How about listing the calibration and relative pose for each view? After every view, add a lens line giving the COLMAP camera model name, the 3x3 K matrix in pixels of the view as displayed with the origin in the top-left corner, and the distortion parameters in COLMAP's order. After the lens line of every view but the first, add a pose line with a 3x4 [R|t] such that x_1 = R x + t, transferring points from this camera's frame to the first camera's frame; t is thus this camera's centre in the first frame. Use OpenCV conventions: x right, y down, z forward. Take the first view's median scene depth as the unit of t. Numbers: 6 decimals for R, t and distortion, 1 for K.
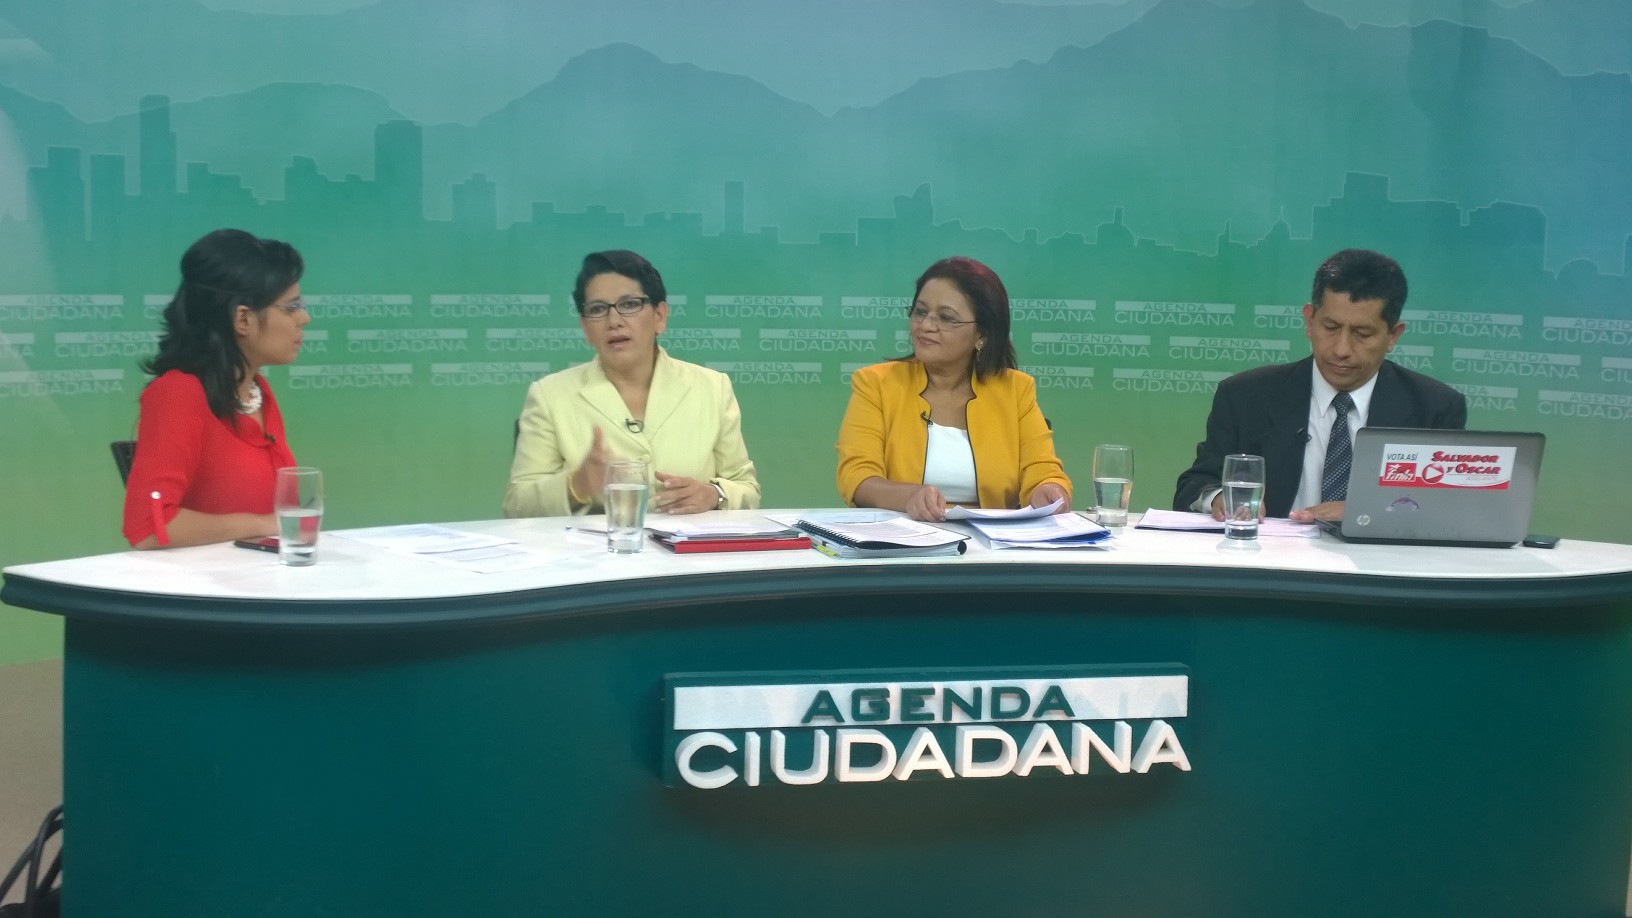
lens RADIAL K [[2052.7, 0, 840.0], [0, 2052.7, 465.0], [0, 0, 1]] dist [0.000988, 0.033475]
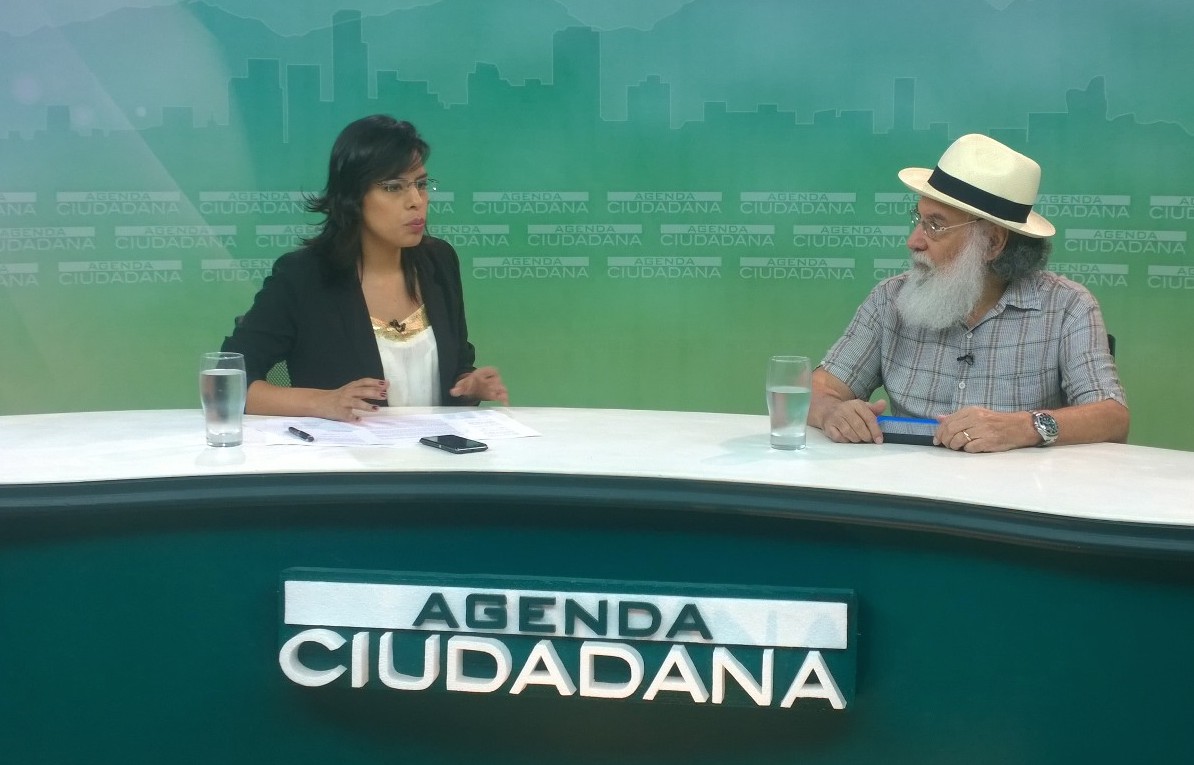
lens RADIAL K [[1877.8, 0, 668.4], [0, 1877.8, 430.9], [0, 0, 1]] dist [-0.029472, 0.114060]
pose [[0.935339, 0.042990, -0.351132, 0.179095], [-0.029907, 0.998644, 0.042602, -0.002066], [0.352487, -0.029346, 0.935356, 0.104426]]
